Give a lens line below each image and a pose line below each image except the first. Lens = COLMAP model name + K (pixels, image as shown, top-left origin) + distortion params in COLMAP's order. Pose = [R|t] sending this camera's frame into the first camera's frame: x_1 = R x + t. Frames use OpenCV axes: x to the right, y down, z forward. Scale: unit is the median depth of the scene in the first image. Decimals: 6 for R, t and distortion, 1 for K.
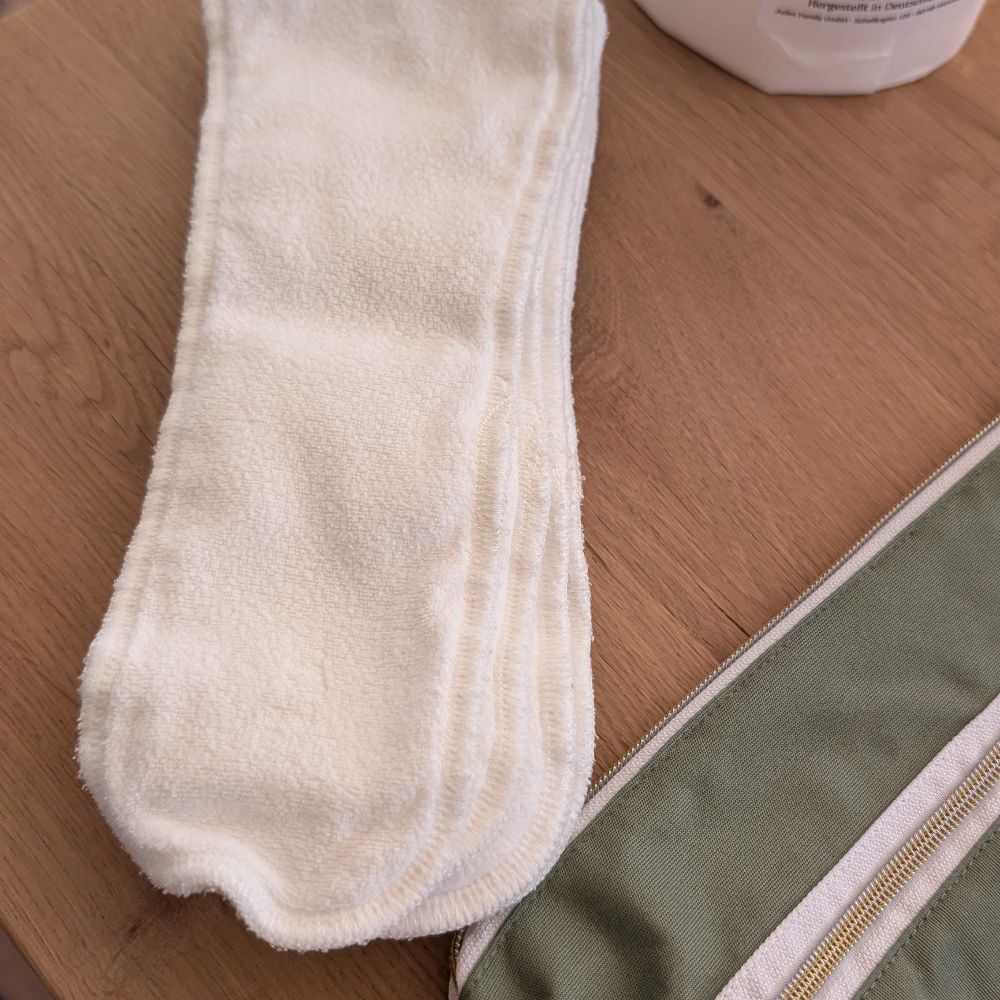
lens RADIAL K [[1340.0, 0, 488.5], [0, 1340.0, 501.9], [0, 0, 1]] dist [0.115256, -0.383545]
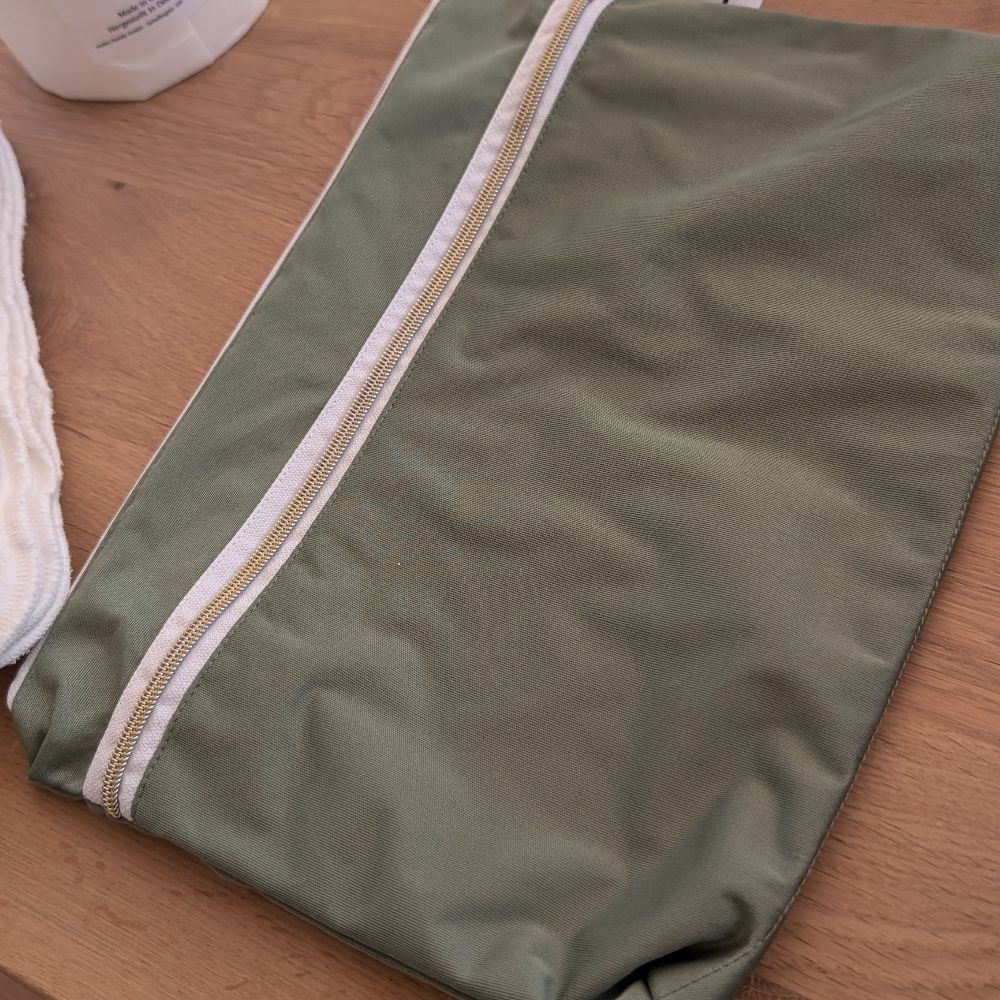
lens RADIAL K [[1340.0, 0, 488.5], [0, 1340.0, 501.9], [0, 0, 1]] dist [0.115256, -0.383545]
pose [[0.880109, -0.460588, -0.115182, 0.518469], [0.444113, 0.884448, -0.143232, 0.437294], [0.167843, 0.074906, 0.982964, -0.274598]]
